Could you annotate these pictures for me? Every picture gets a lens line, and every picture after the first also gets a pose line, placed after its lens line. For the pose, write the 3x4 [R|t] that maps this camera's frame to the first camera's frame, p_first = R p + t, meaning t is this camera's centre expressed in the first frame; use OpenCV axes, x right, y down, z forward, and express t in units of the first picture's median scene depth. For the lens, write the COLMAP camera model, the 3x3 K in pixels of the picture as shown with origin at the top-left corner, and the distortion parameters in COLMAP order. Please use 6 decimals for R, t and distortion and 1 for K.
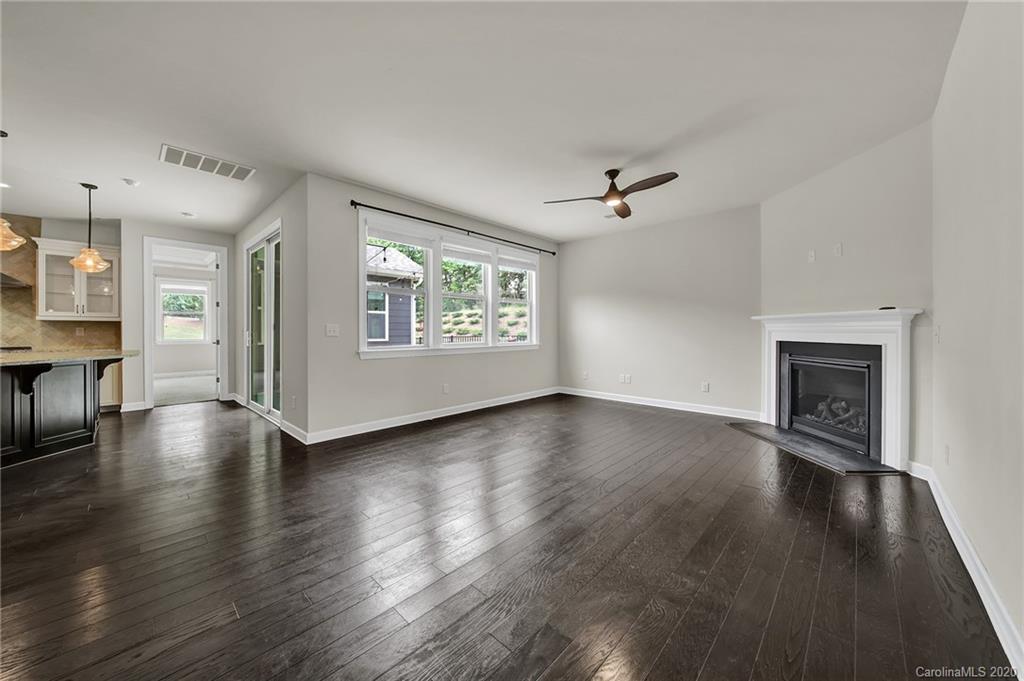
lens RADIAL K [[359.5, 0, 511.0], [0, 359.5, 333.6], [0, 0, 1]] dist [-0.007441, -0.000177]
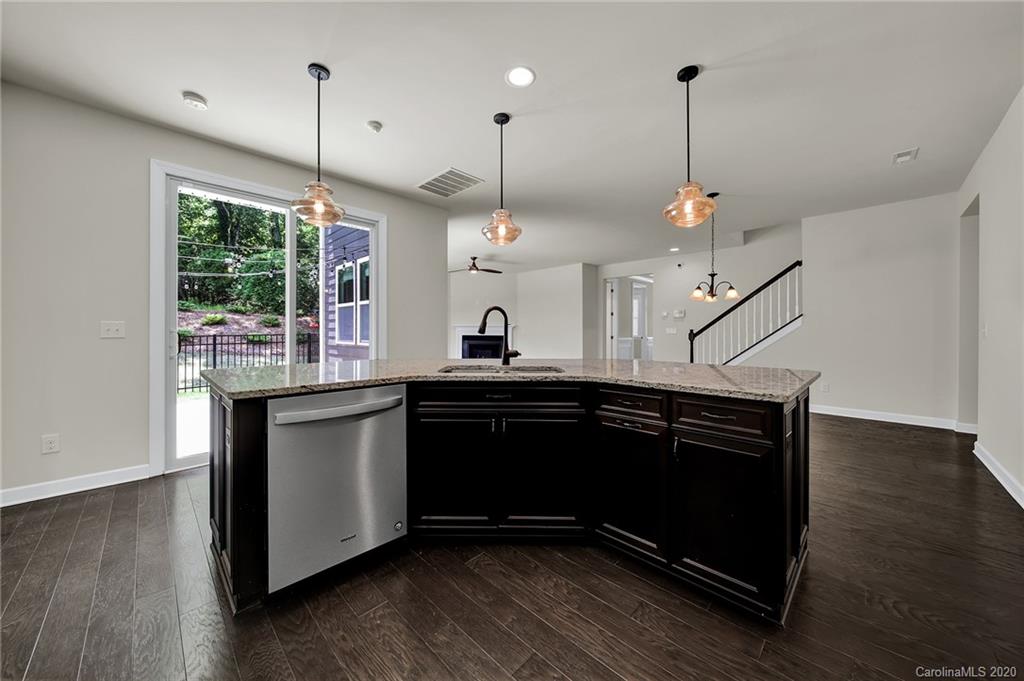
lens RADIAL K [[359.5, 0, 505.2], [0, 359.5, 332.6], [0, 0, 1]] dist [-0.007441, -0.000177]
pose [[0.040387, -0.001458, 0.999183, -1.357055], [0.004956, 0.999987, 0.001259, 0.001683], [-0.999172, 0.004901, 0.040394, 0.525828]]
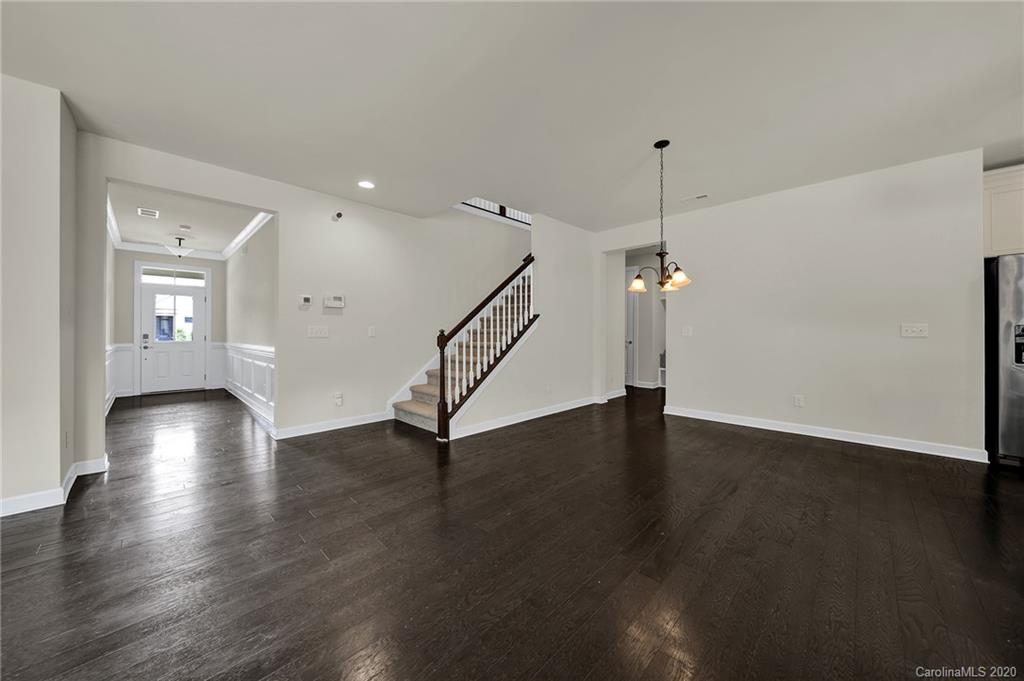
lens RADIAL K [[359.5, 0, 515.6], [0, 359.5, 332.8], [0, 0, 1]] dist [-0.007441, -0.000177]
pose [[-0.999845, 0.002473, 0.017436, -0.259218], [0.002649, 0.999946, 0.010085, -0.004600], [-0.017411, 0.010130, -0.999797, 0.690762]]
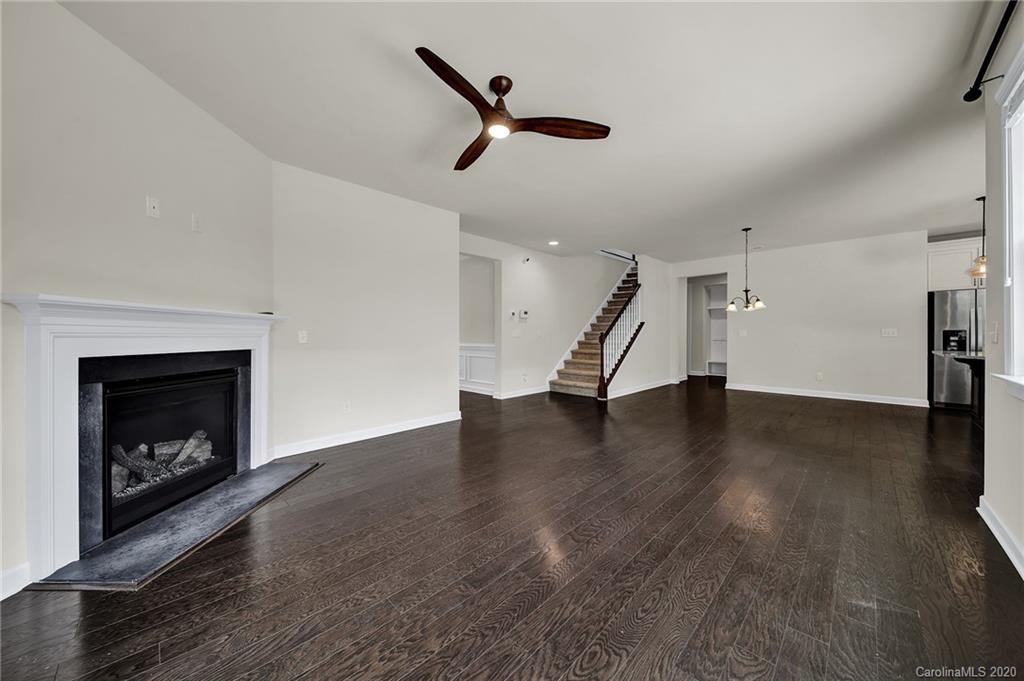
lens RADIAL K [[359.5, 0, 513.5], [0, 359.5, 335.8], [0, 0, 1]] dist [-0.007441, -0.000177]
pose [[-0.999713, 0.001687, 0.023904, 0.187532], [0.002025, 0.999898, 0.014107, -0.009766], [-0.023878, 0.014151, -0.999615, 1.187655]]
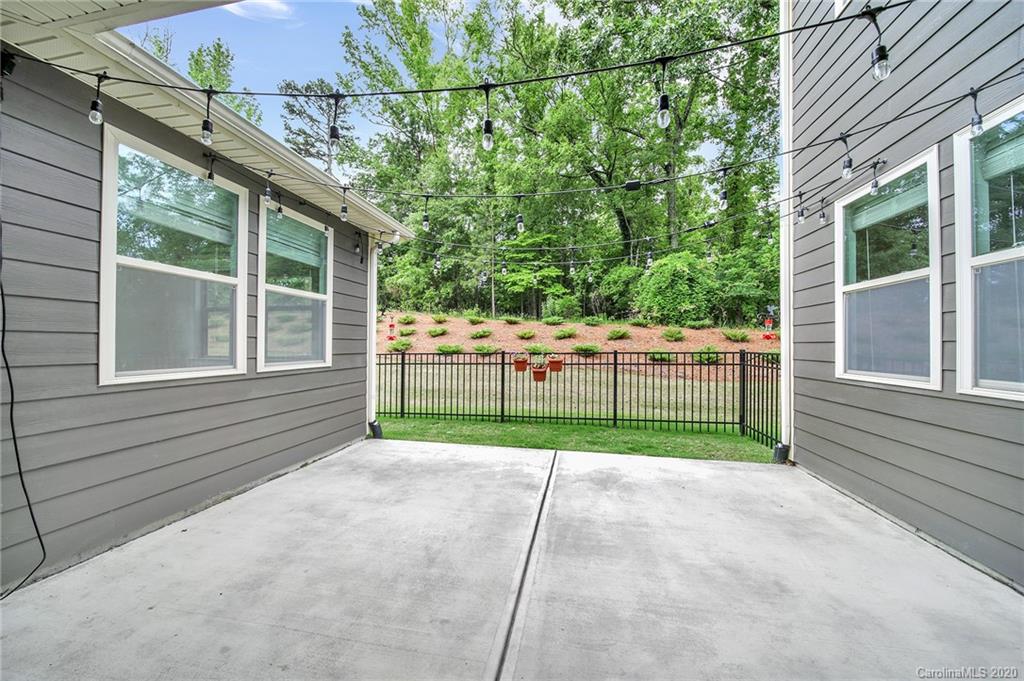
lens RADIAL K [[359.5, 0, 513.0], [0, 359.5, 345.0], [0, 0, 1]] dist [-0.007441, -0.000177]
pose [[0.848445, 0.007108, 0.529236, -0.751606], [-0.003710, 0.999965, -0.007481, -0.004420], [-0.529271, 0.004384, 0.848441, 1.039077]]
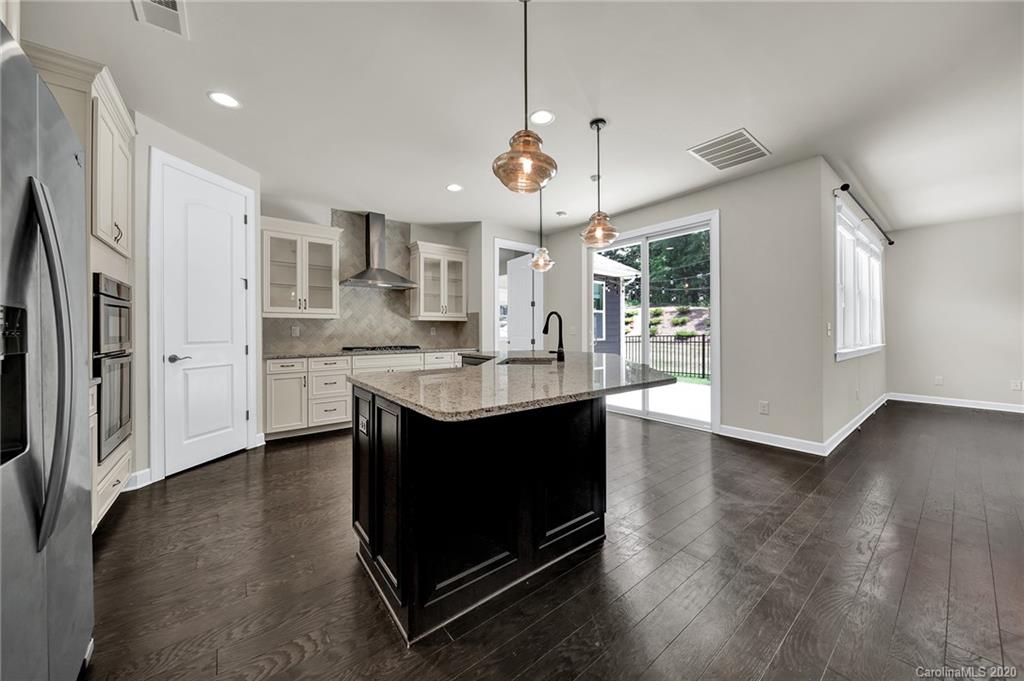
lens RADIAL K [[359.5, 0, 515.5], [0, 359.5, 330.2], [0, 0, 1]] dist [-0.007441, -0.000177]
pose [[0.989798, -0.003216, -0.142440, -0.868695], [0.001477, 0.999923, -0.012316, 0.005212], [0.142469, 0.011980, 0.989727, -0.006900]]
